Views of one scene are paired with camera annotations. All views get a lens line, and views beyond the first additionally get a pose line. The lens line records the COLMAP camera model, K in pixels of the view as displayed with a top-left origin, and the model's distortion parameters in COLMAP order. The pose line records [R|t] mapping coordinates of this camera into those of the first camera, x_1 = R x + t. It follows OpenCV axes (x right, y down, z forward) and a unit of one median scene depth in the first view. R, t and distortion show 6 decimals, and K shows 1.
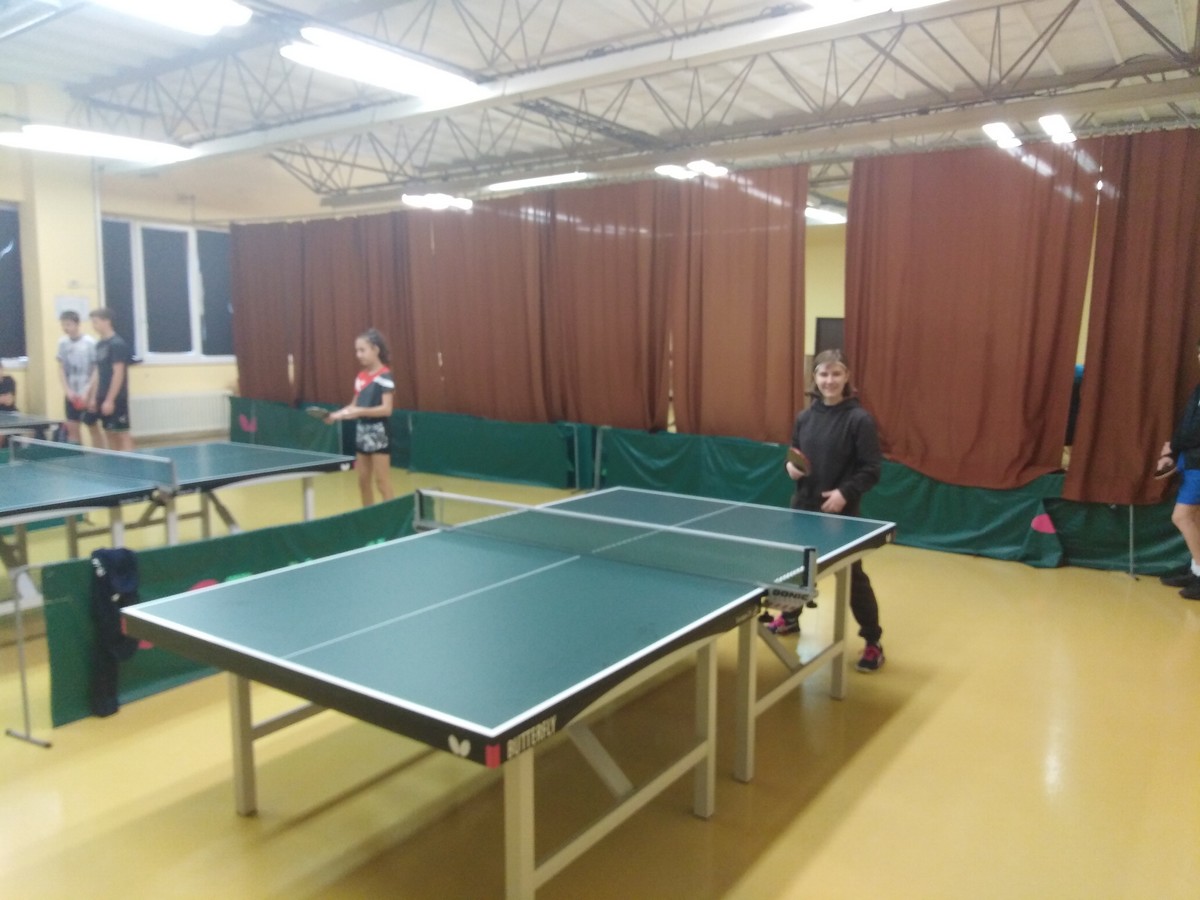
lens RADIAL K [[907.7, 0, 600.0], [0, 907.7, 450.0], [0, 0, 1]] dist [-0.001682, -0.008310]
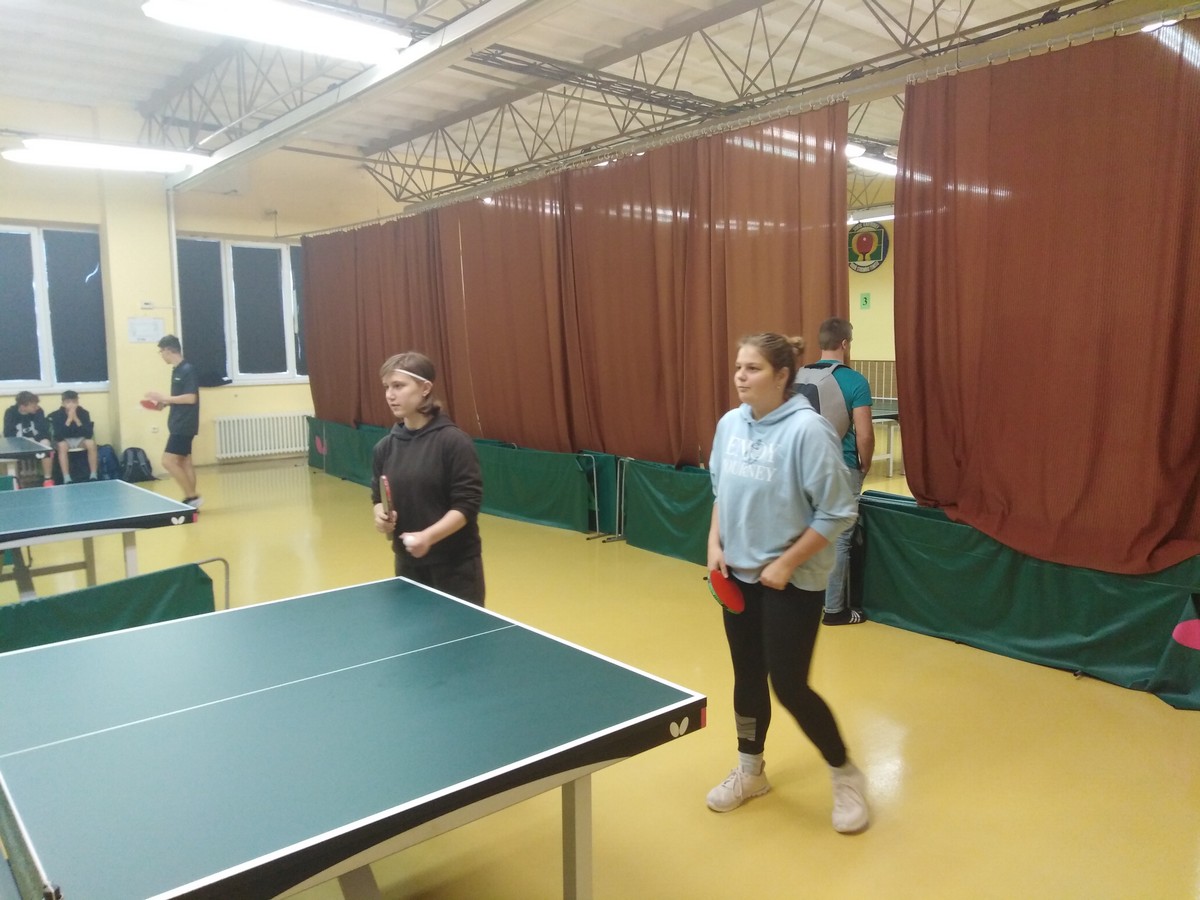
lens RADIAL K [[898.2, 0, 600.0], [0, 898.2, 450.0], [0, 0, 1]] dist [0.001472, -0.000192]
pose [[0.968213, 0.006901, -0.250031, 0.180966], [-0.009889, 0.999894, -0.010696, -0.024468], [0.249930, 0.012829, 0.968179, 0.221146]]
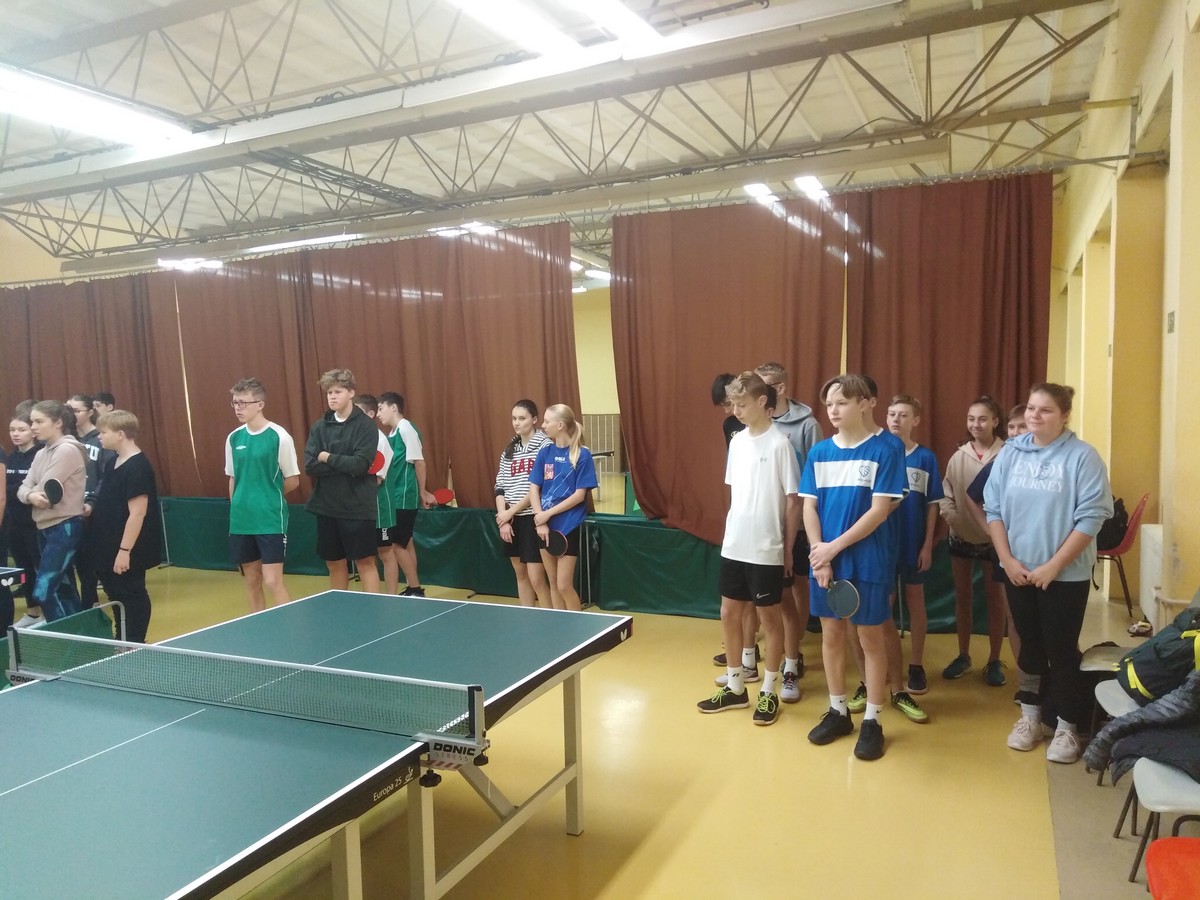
lens RADIAL K [[898.2, 0, 600.0], [0, 898.2, 450.0], [0, 0, 1]] dist [0.001472, -0.000192]
pose [[0.980798, -0.046407, 0.189426, 0.055950], [0.058695, 0.996484, -0.059781, -0.011284], [-0.185986, 0.069752, 0.980073, 0.060385]]
